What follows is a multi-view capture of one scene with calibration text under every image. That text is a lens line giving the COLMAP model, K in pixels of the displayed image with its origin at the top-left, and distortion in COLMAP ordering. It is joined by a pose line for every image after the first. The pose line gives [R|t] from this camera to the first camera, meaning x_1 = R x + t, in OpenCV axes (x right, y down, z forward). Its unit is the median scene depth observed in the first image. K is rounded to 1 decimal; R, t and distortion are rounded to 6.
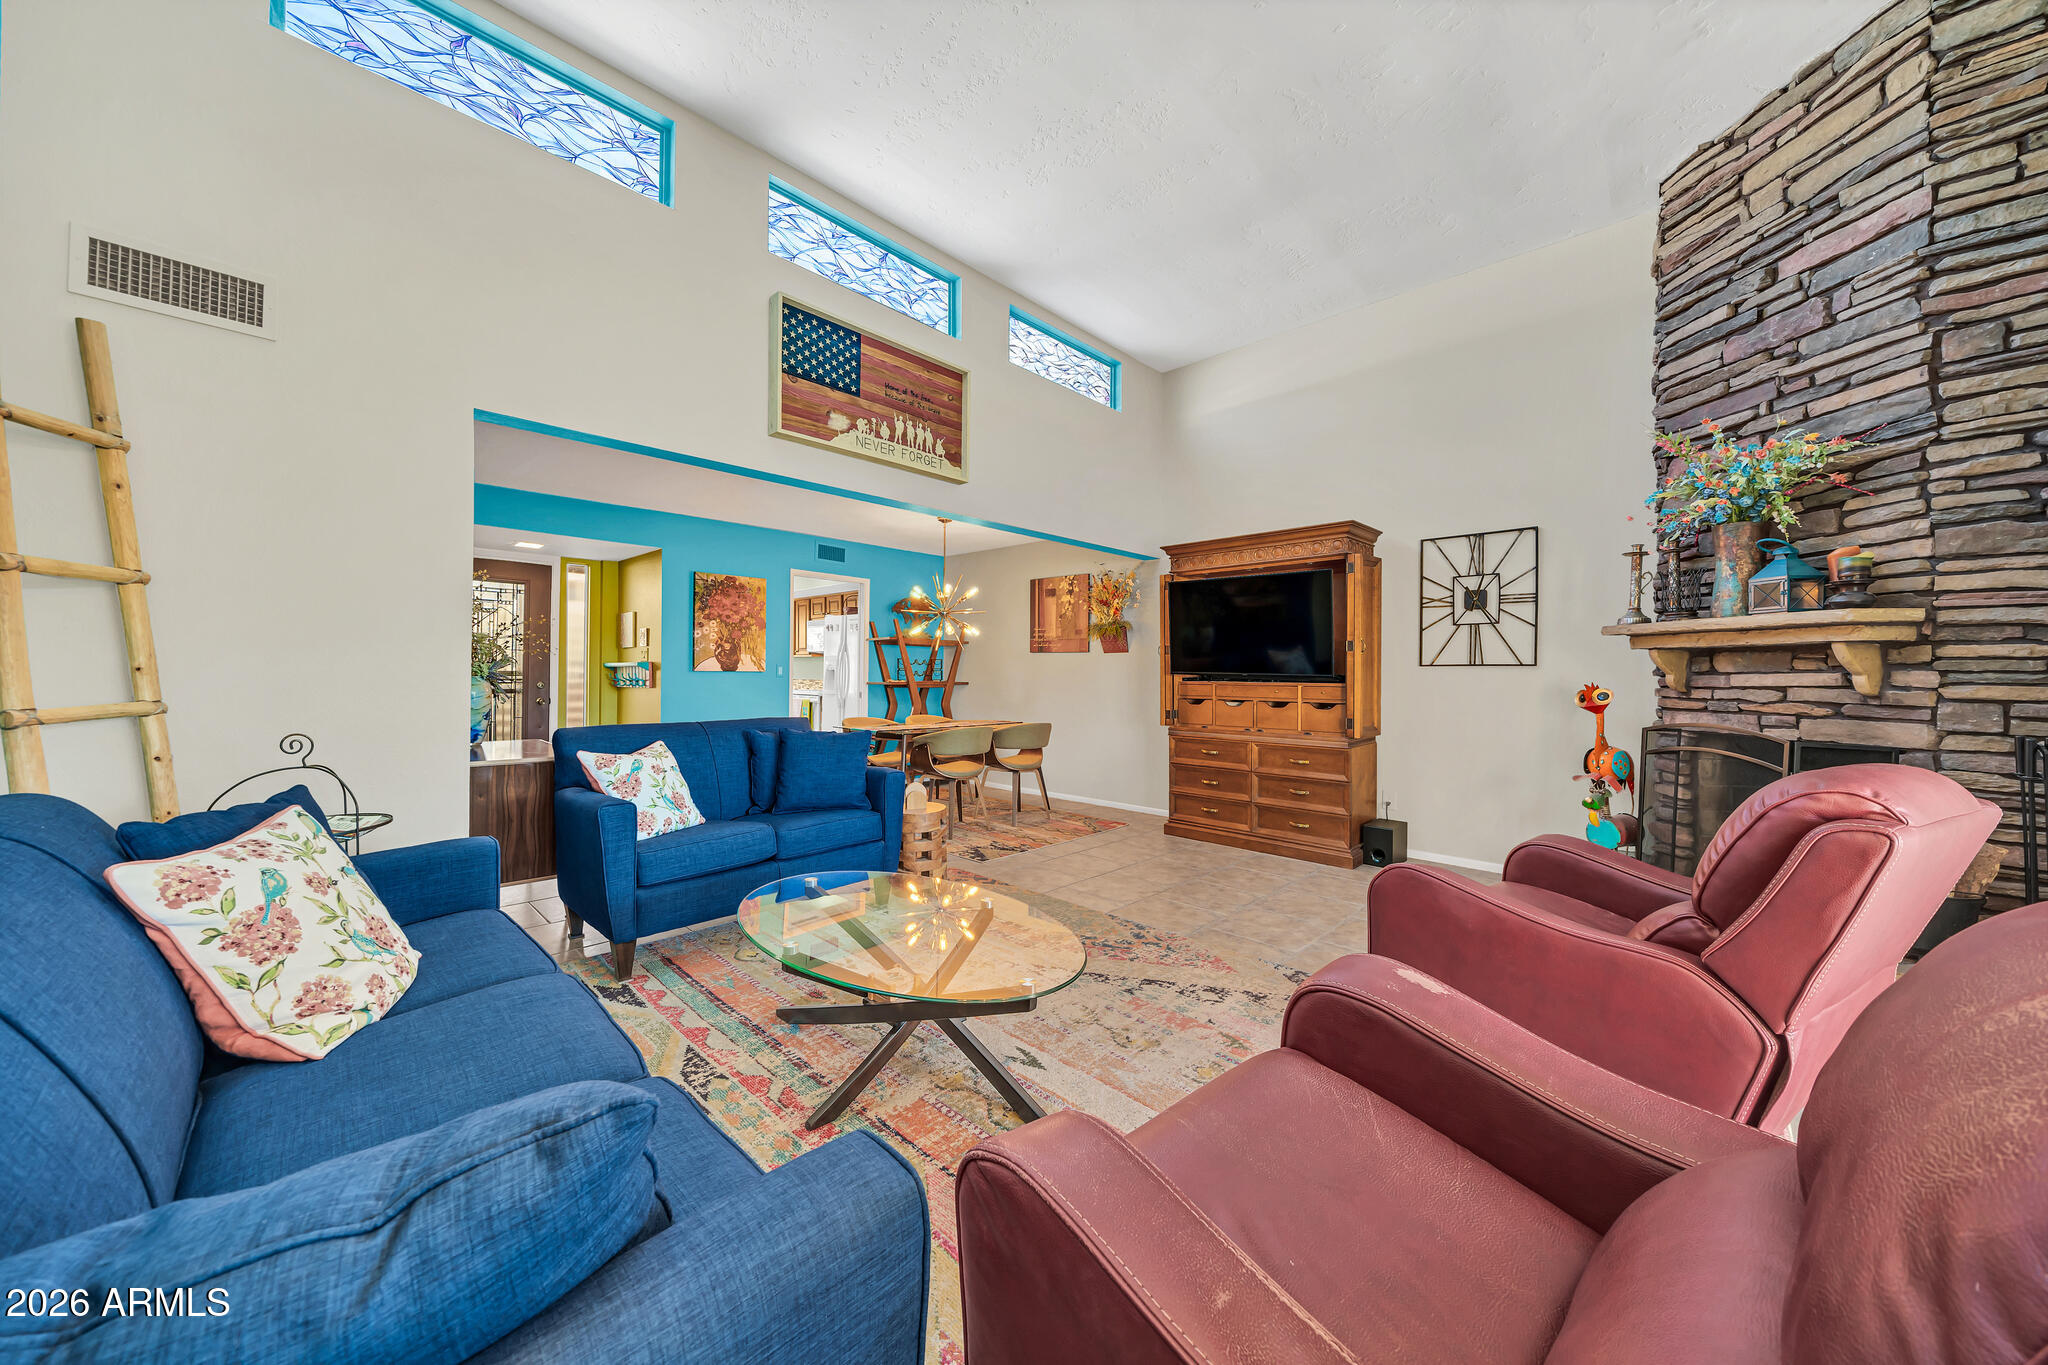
lens RADIAL K [[713.5, 0, 1005.8], [0, 713.5, 672.3], [0, 0, 1]] dist [-0.008107, 0.000407]
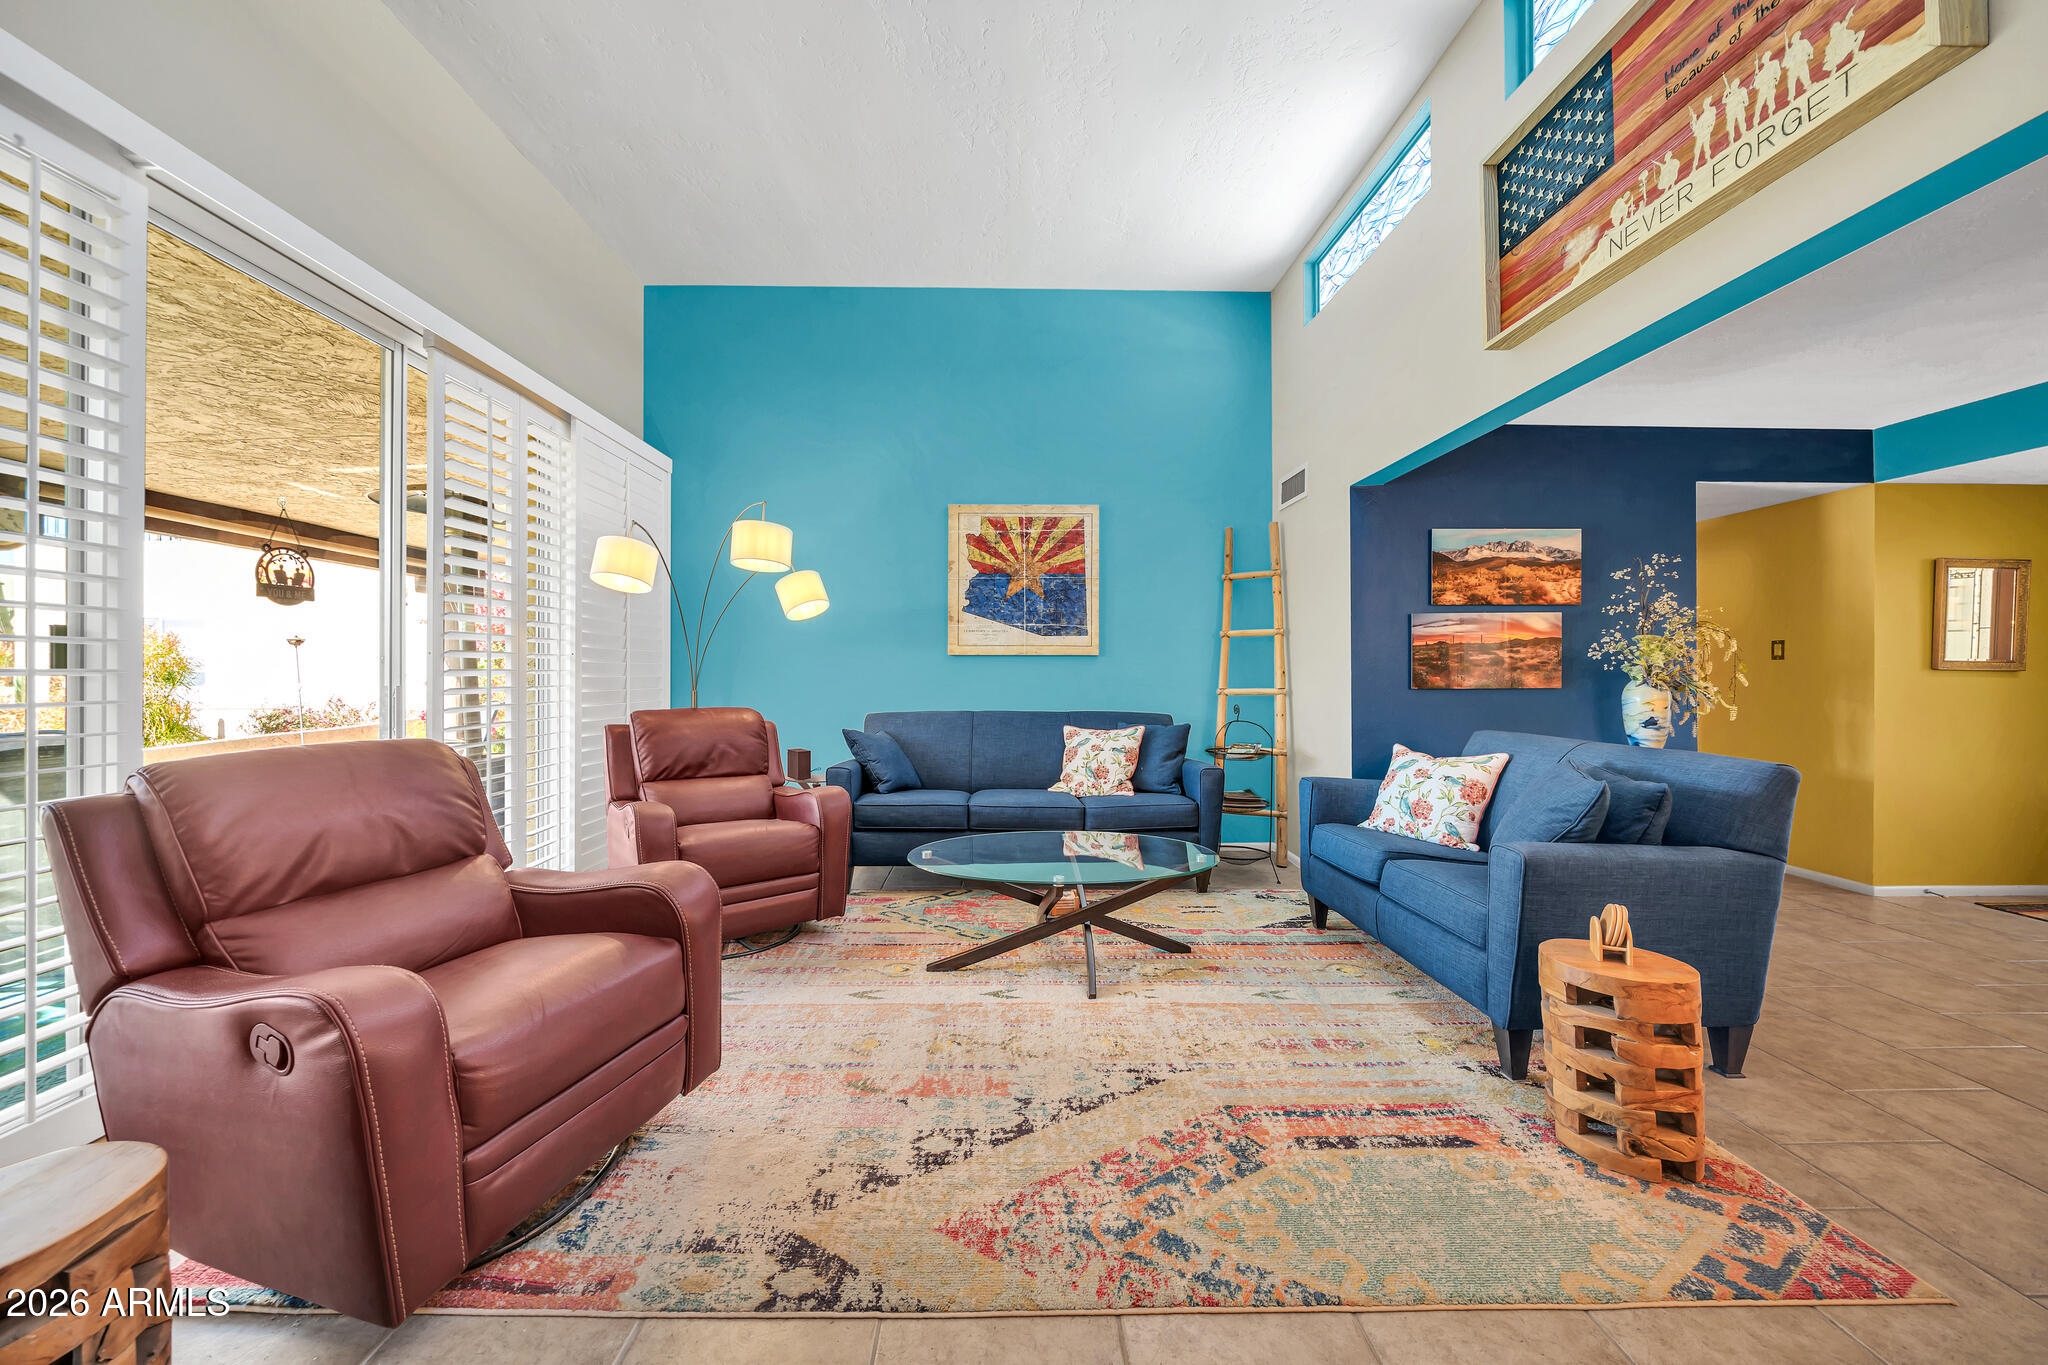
lens RADIAL K [[704.2, 0, 1007.1], [0, 704.2, 674.2], [0, 0, 1]] dist [-0.008855, 0.000071]
pose [[-0.708286, -0.008398, -0.705876, 0.570517], [-0.005976, 0.999965, -0.005901, 0.008311], [0.705901, 0.000039, -0.708311, 1.219838]]
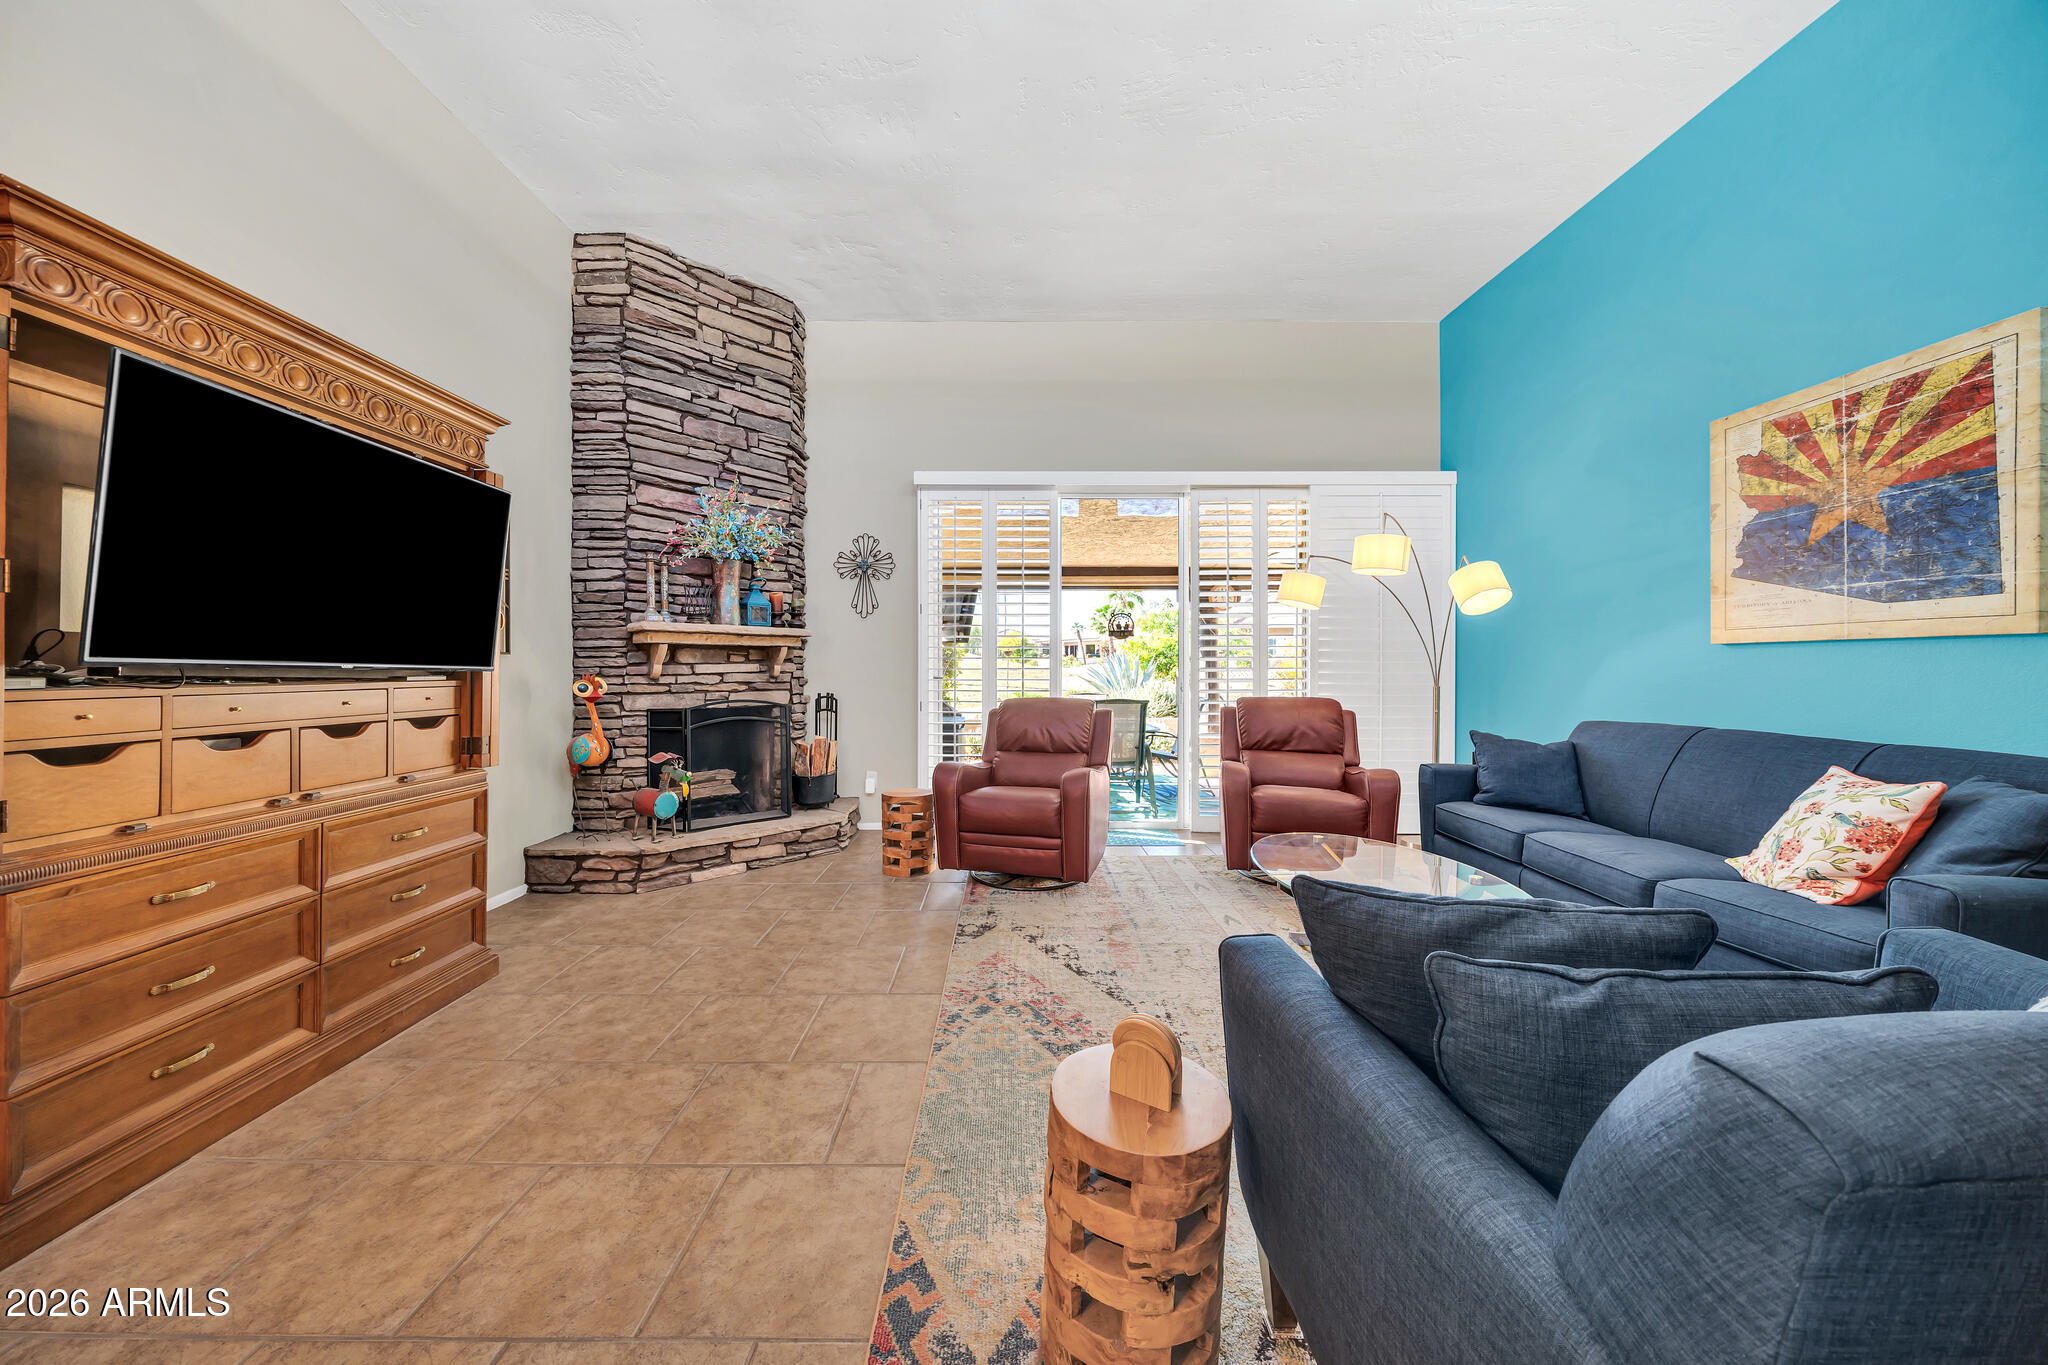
lens RADIAL K [[692.5, 0, 1011.3], [0, 692.5, 668.9], [0, 0, 1]] dist [-0.005942, 0.000390]
pose [[-0.699301, -0.010311, 0.714752, -0.356387], [-0.008714, 0.999945, 0.005900, -0.001784], [-0.714774, -0.002103, -0.699353, 1.472152]]
